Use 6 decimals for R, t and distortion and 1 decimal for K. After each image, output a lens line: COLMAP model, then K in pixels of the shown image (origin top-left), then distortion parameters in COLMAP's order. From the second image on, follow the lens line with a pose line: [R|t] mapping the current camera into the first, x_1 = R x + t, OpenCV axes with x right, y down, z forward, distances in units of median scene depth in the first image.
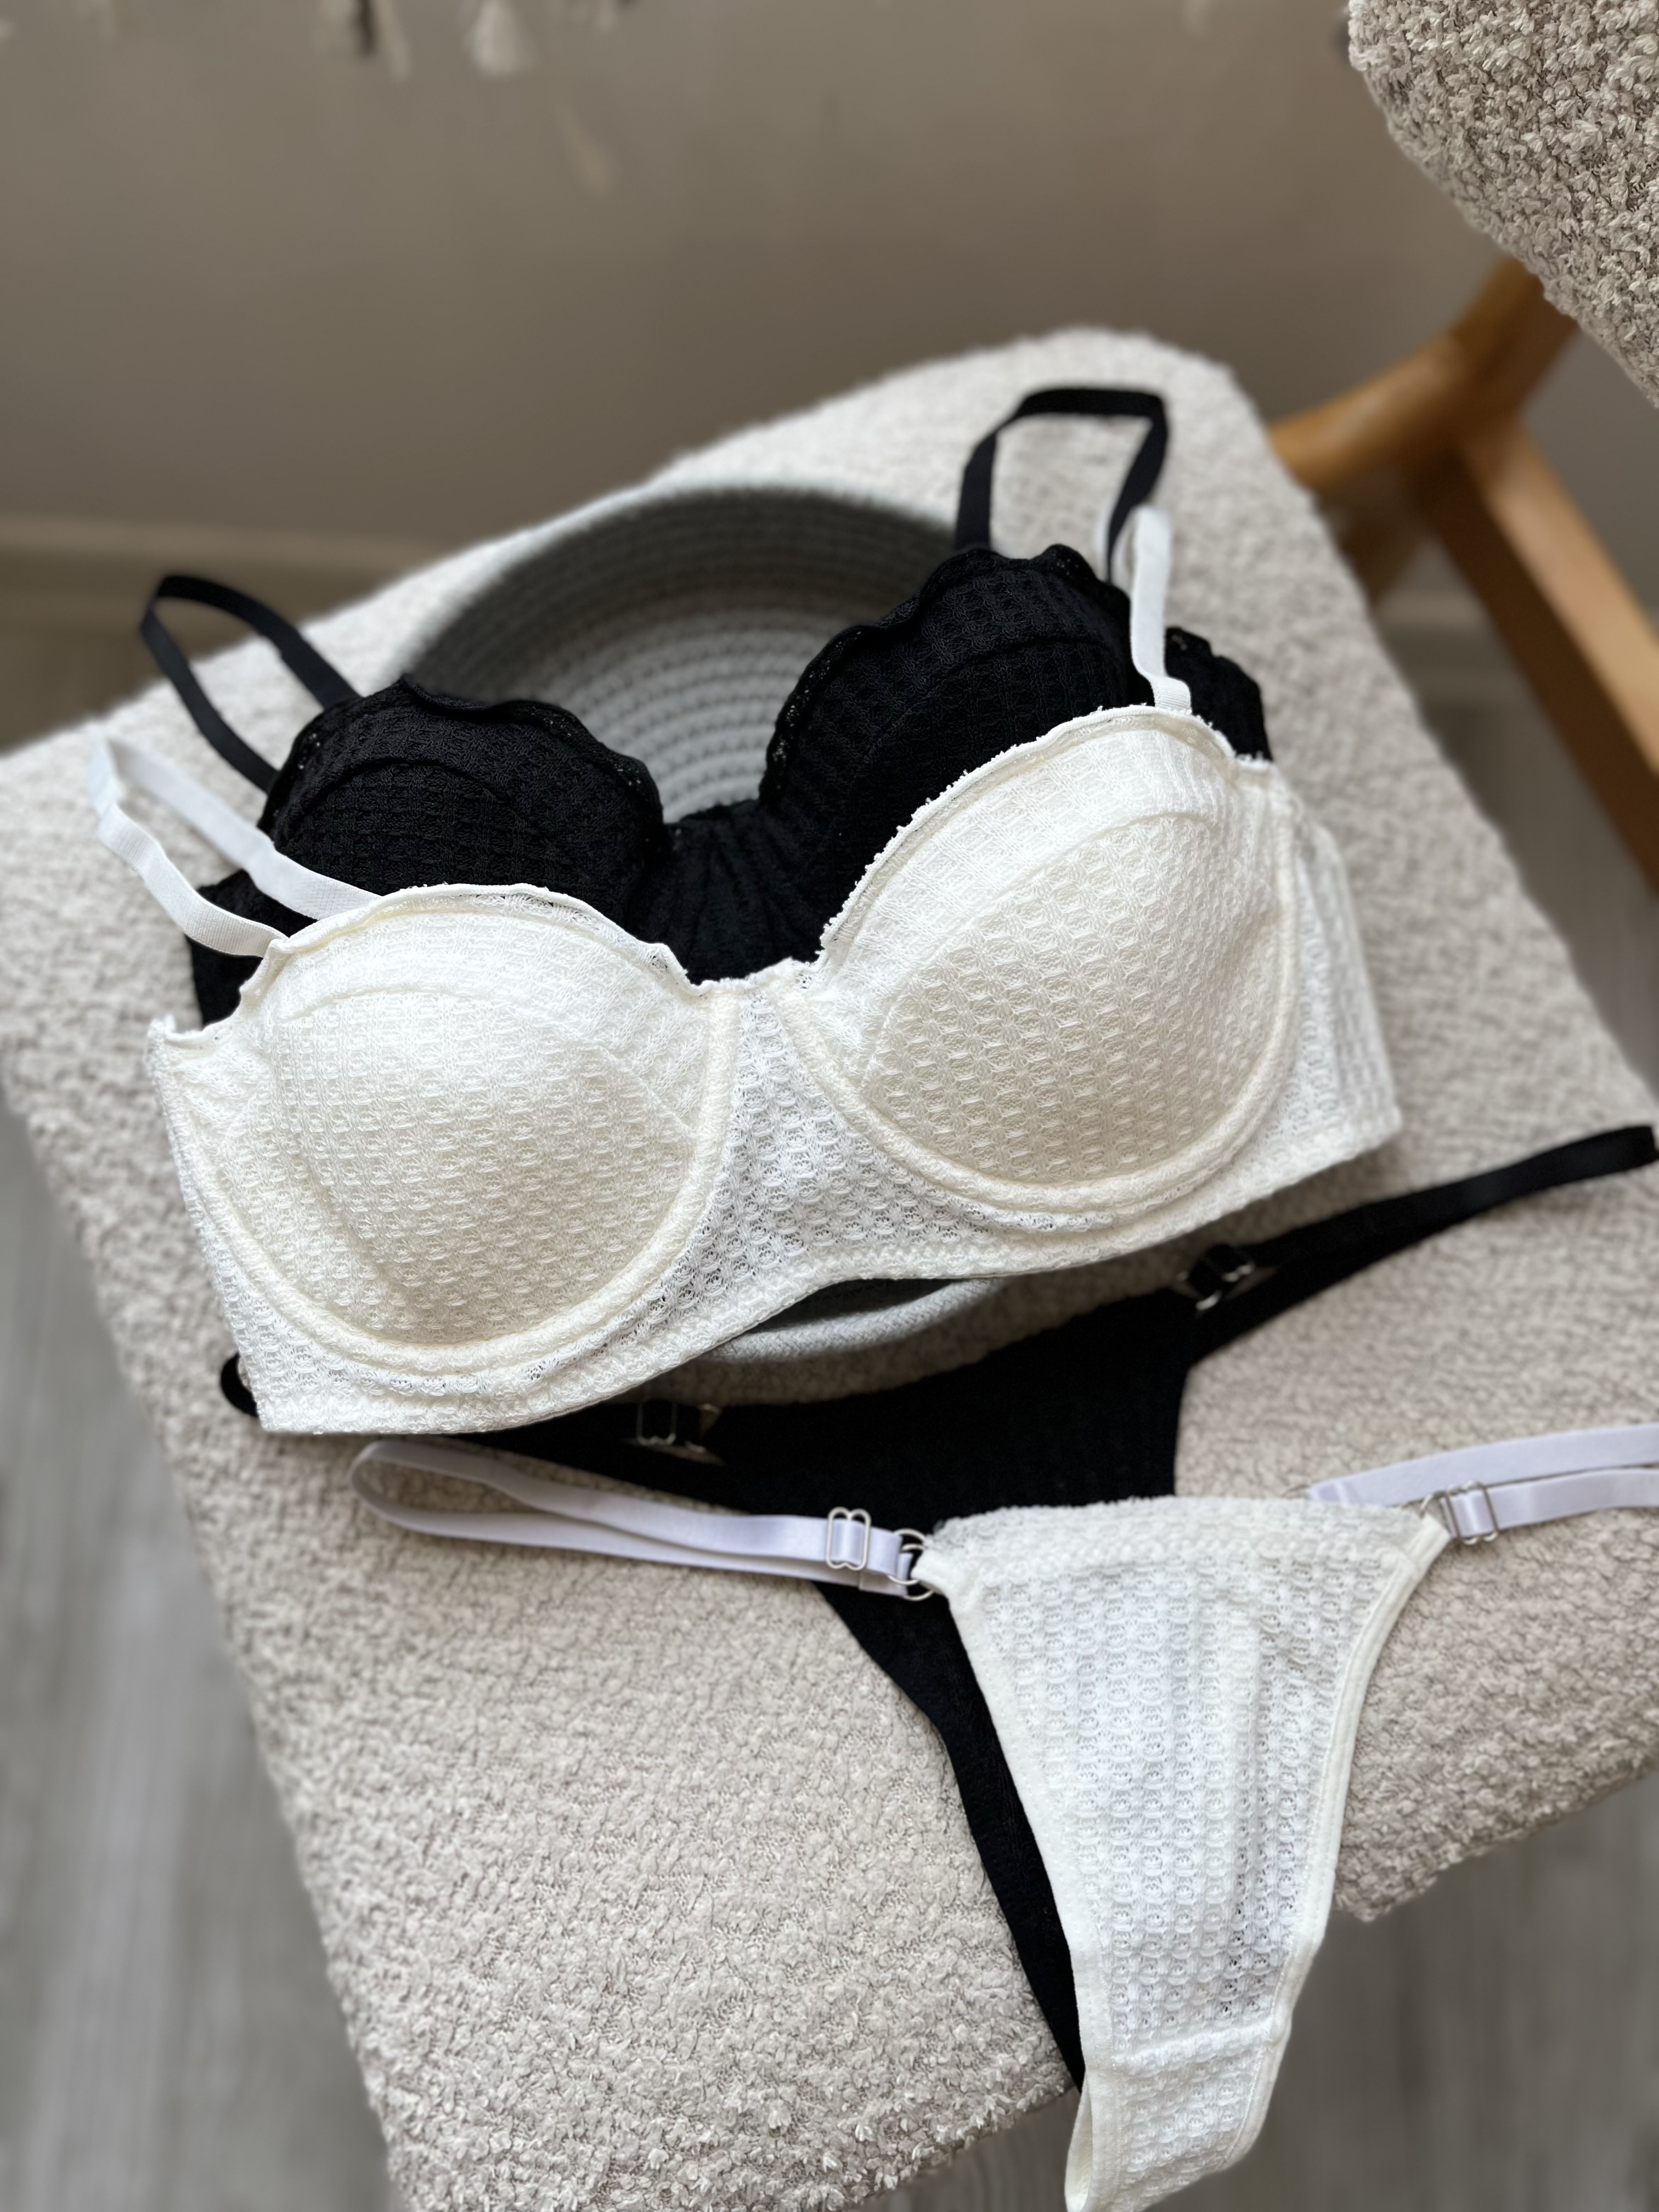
lens RADIAL K [[1689.4, 0, 829.5], [0, 1689.4, 1106.0], [0, 0, 1]] dist [0.096413, -0.151345]
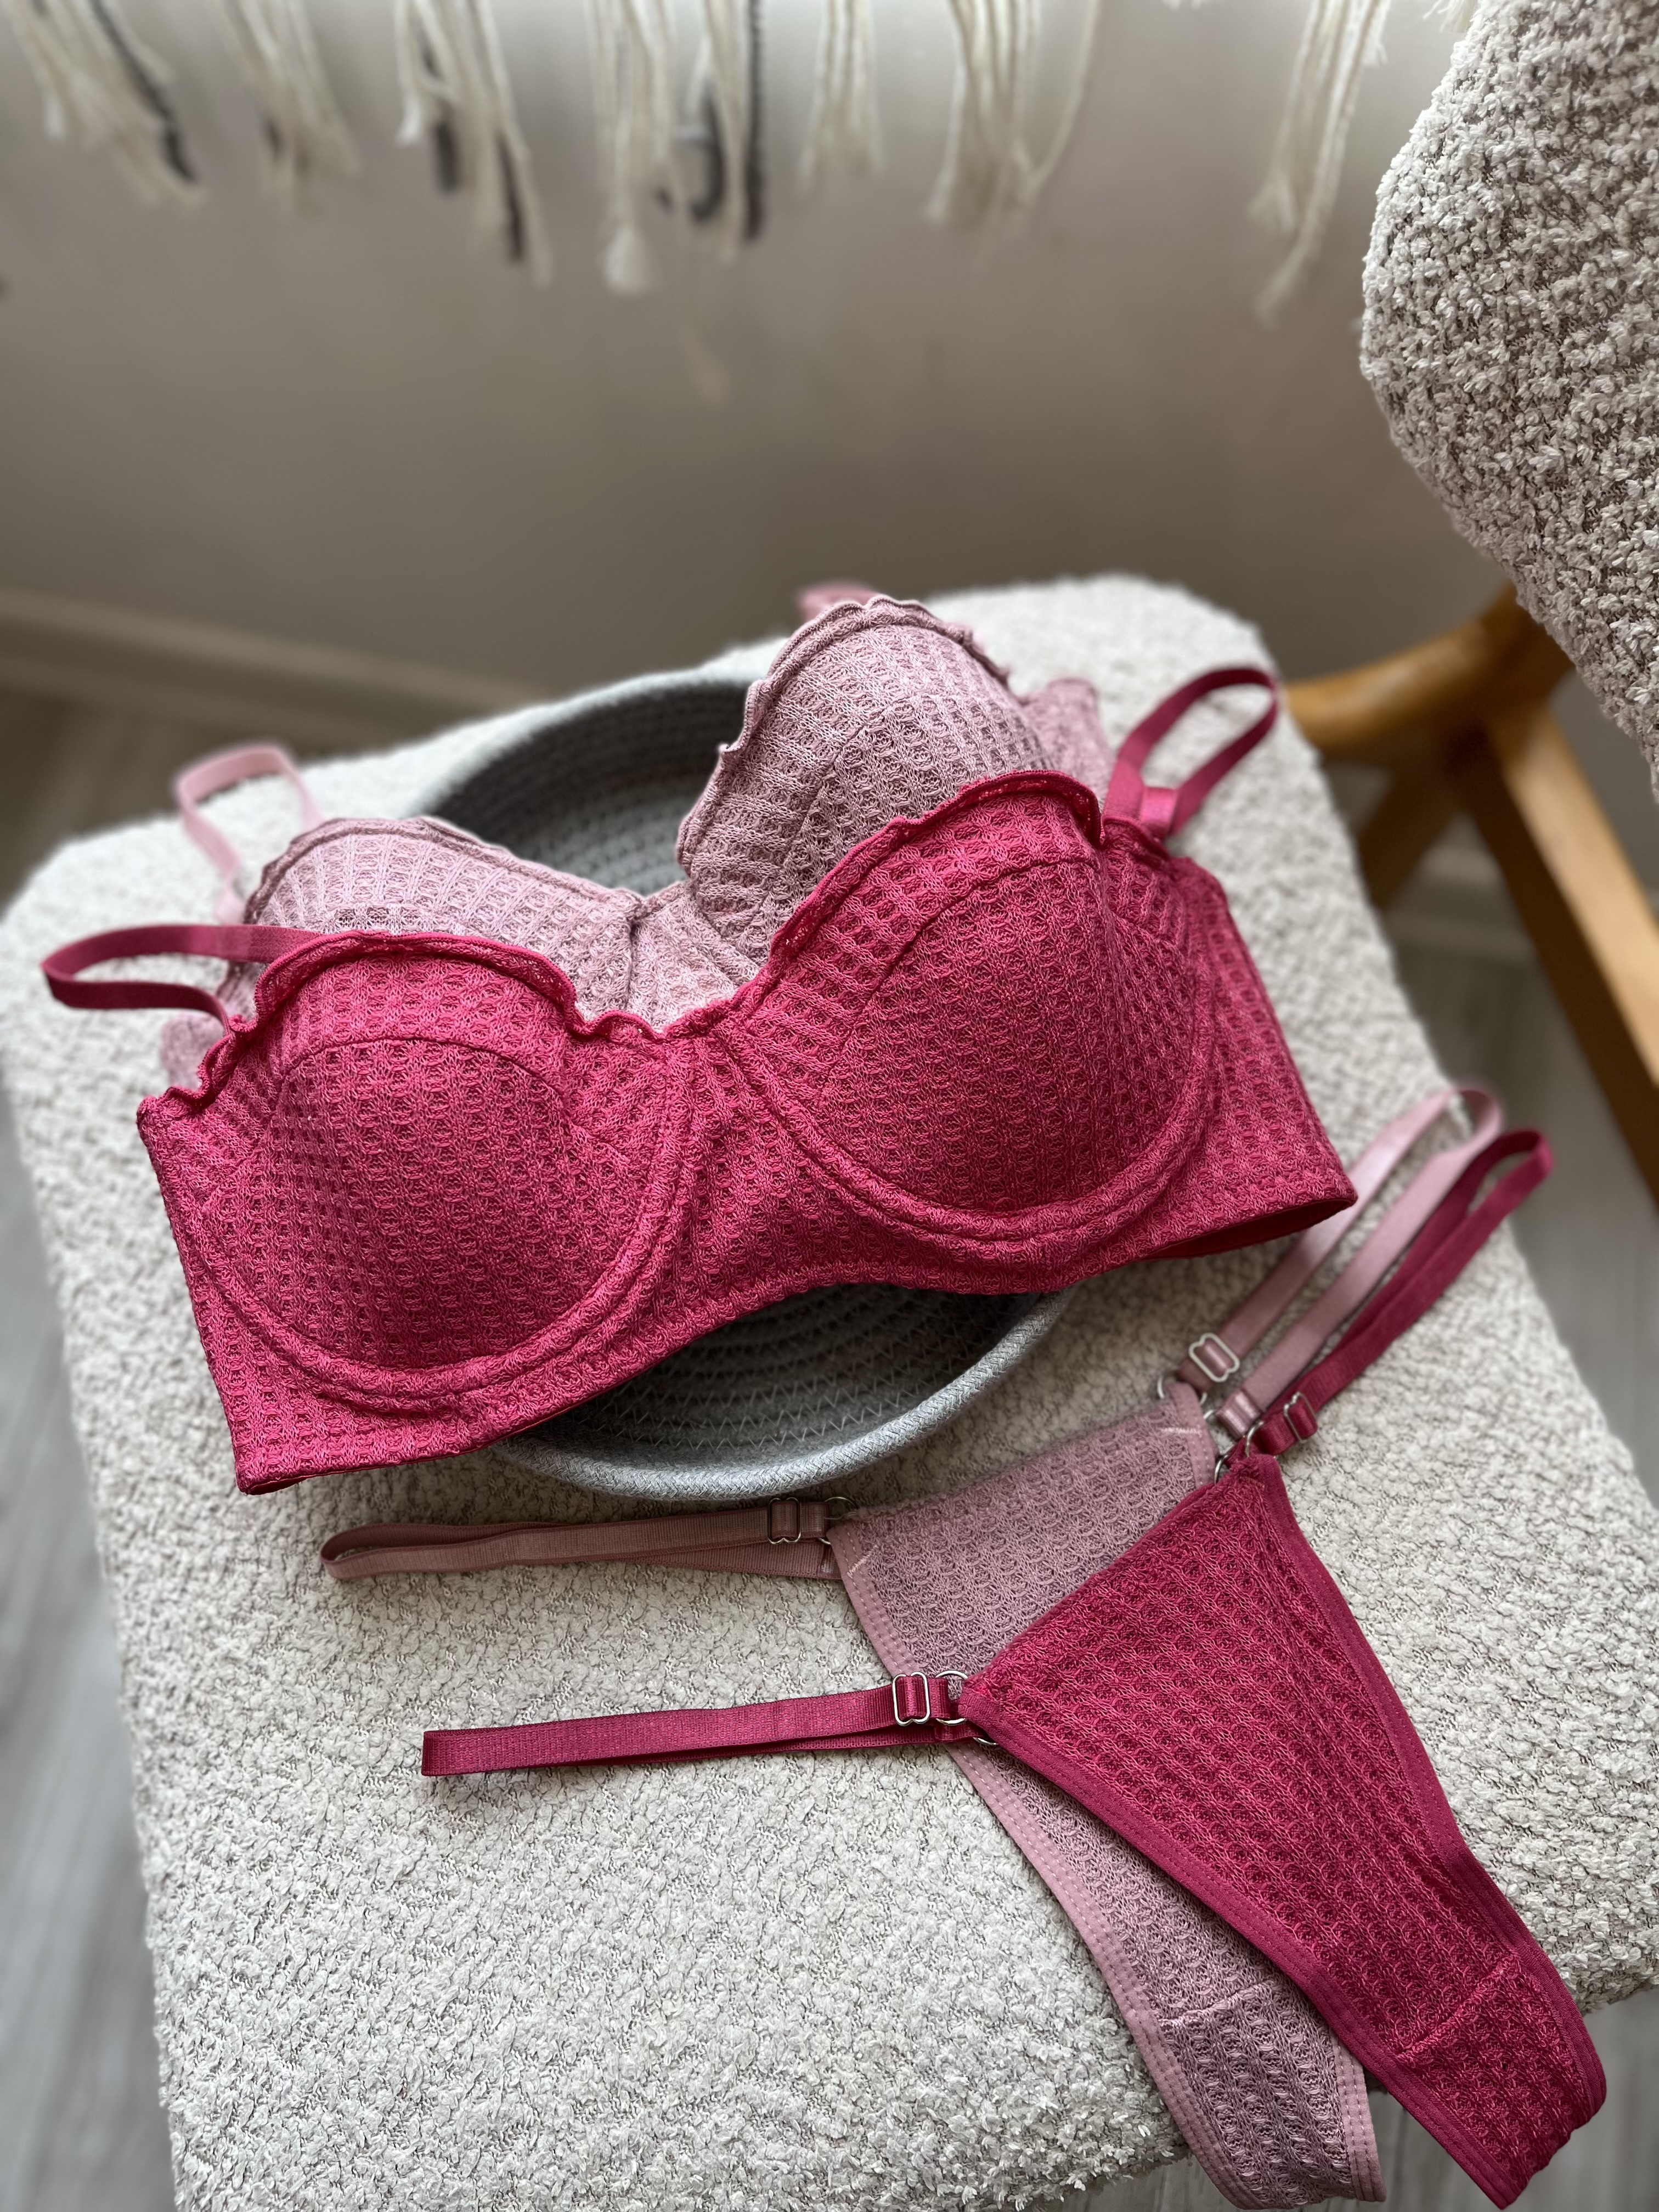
lens RADIAL K [[1672.8, 0, 826.8], [0, 1672.8, 1108.8], [0, 0, 1]] dist [0.143879, -0.220208]
pose [[0.988647, 0.133762, -0.068445, 0.108106], [-0.139576, 0.986231, -0.088698, -0.006602], [0.055638, 0.097244, 0.993704, -0.049984]]
